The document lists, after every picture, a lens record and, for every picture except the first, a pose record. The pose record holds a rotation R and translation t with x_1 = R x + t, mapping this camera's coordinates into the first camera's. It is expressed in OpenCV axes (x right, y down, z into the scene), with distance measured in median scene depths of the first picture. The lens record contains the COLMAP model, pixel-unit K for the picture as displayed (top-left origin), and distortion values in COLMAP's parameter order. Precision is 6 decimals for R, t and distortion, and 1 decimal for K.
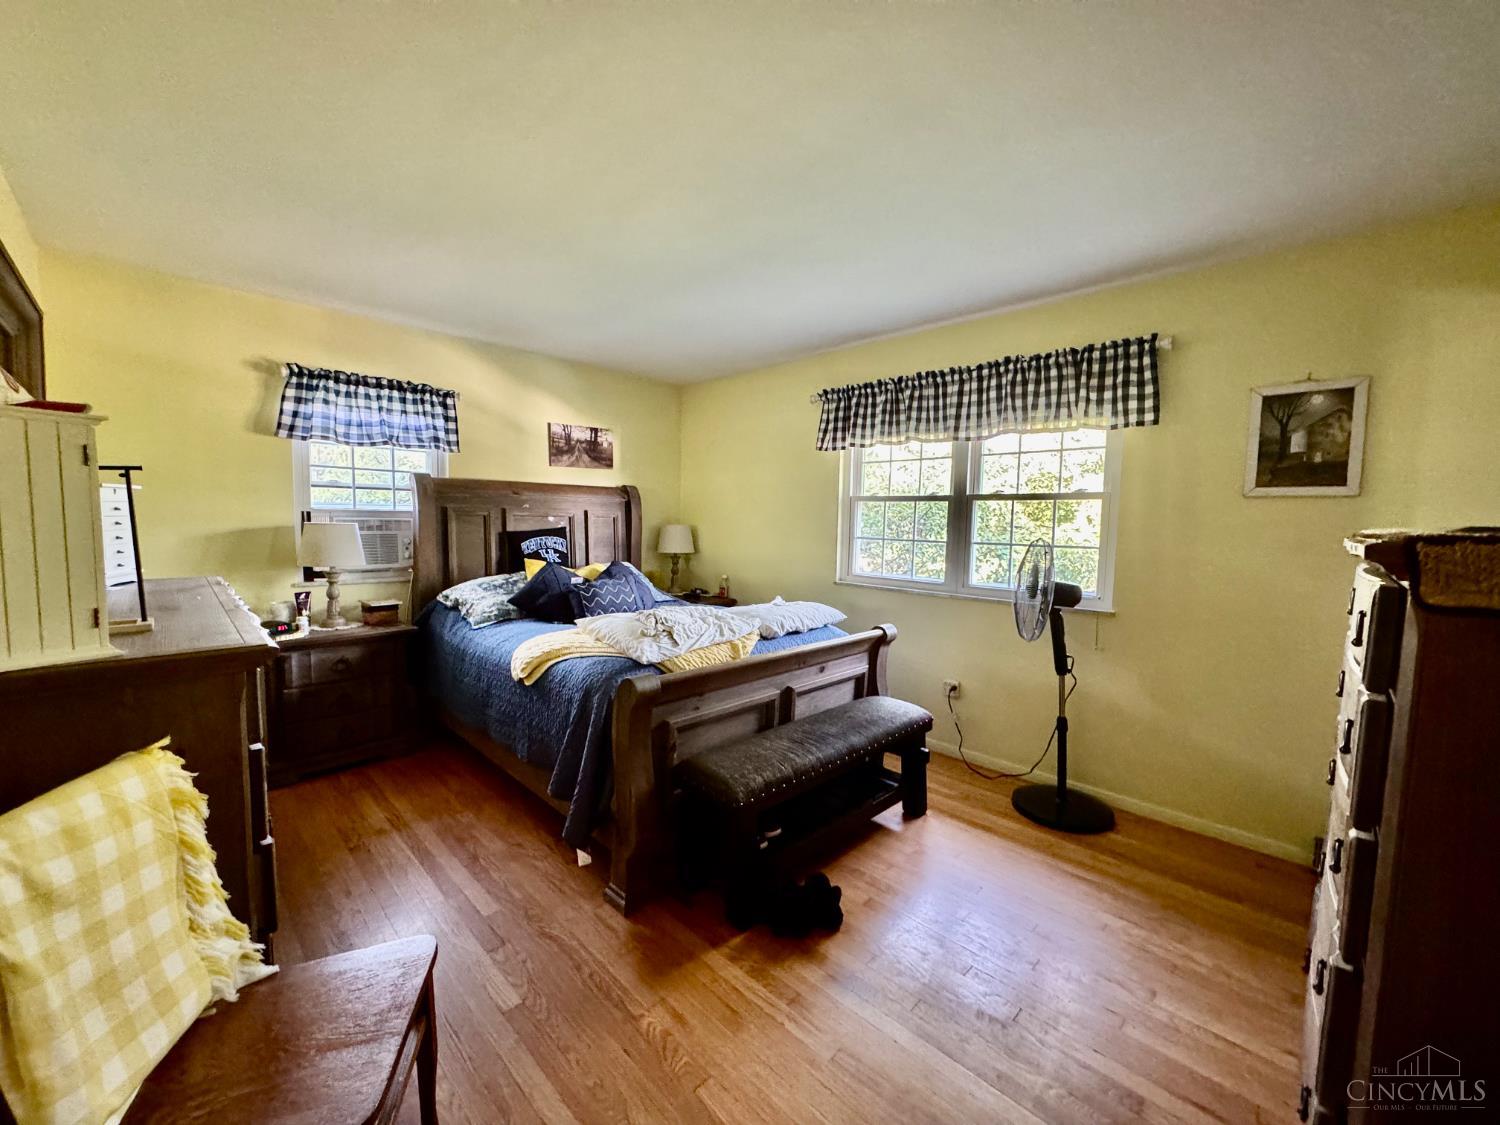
lens RADIAL K [[600.1, 0, 745.7], [0, 600.1, 563.2], [0, 0, 1]] dist [-0.000574, -0.000003]
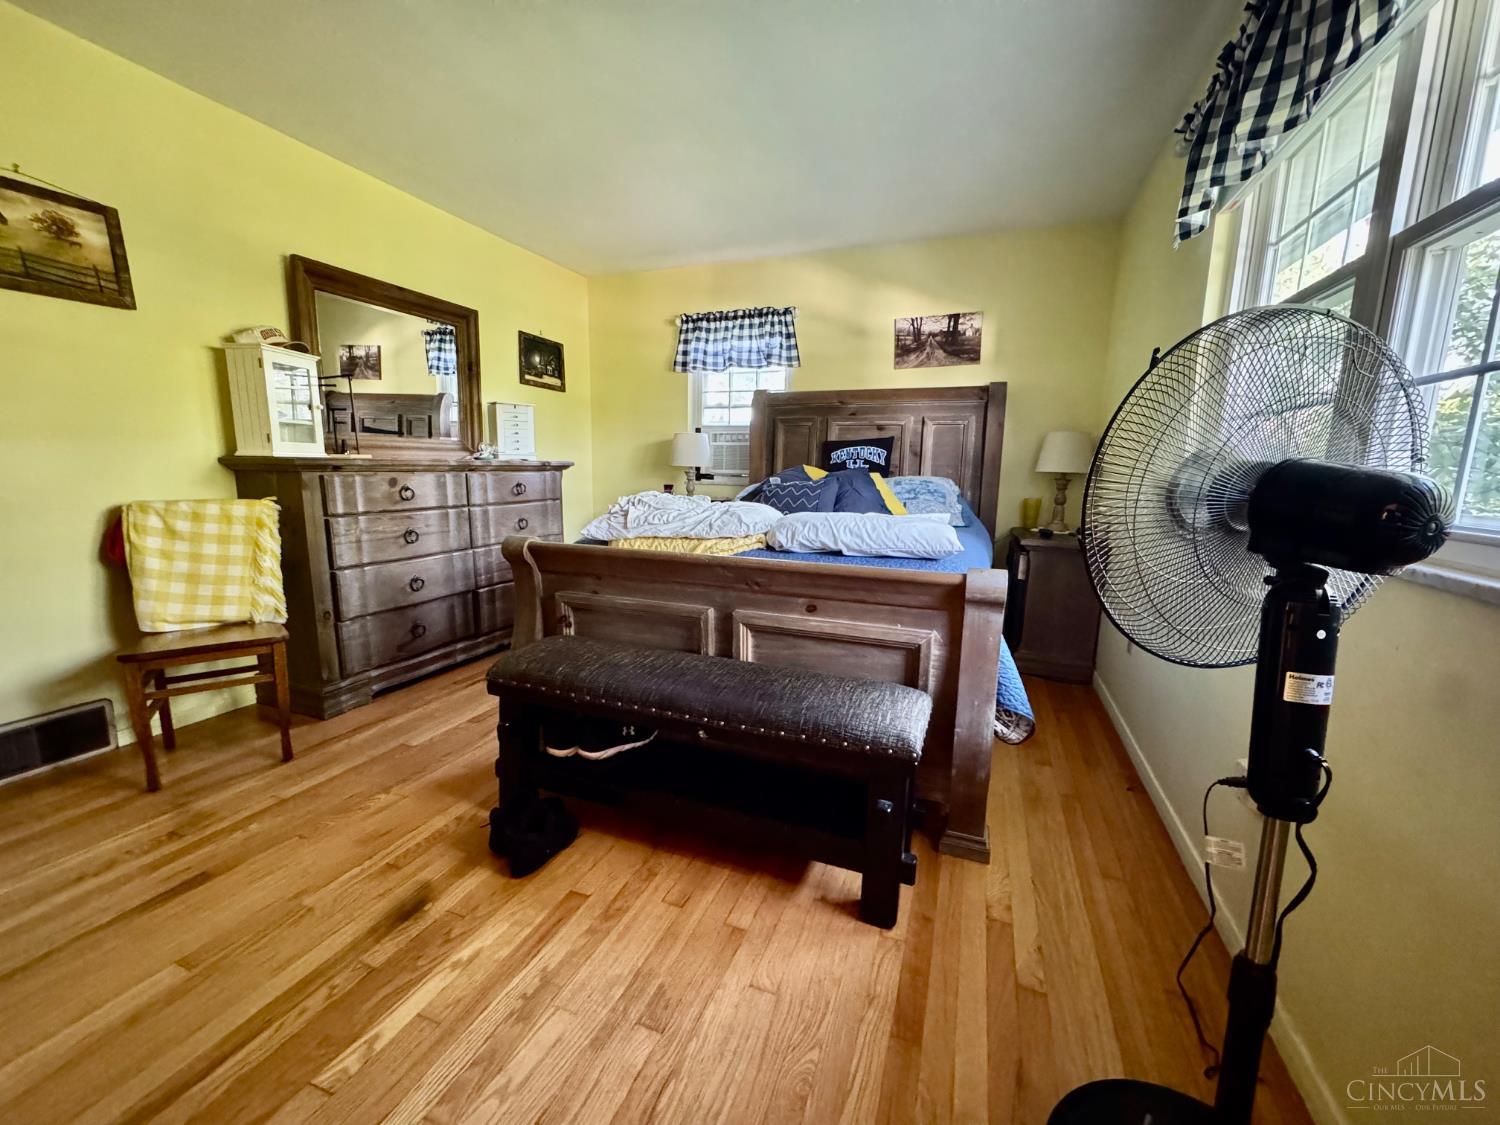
lens RADIAL K [[600.1, 0, 744.7], [0, 600.1, 564.1], [0, 0, 1]] dist [-0.000574, -0.000003]
pose [[0.399706, 0.136309, -0.906452, 0.528215], [-0.079487, 0.990311, 0.113869, 0.050269], [0.913190, 0.026537, 0.406668, 0.533921]]
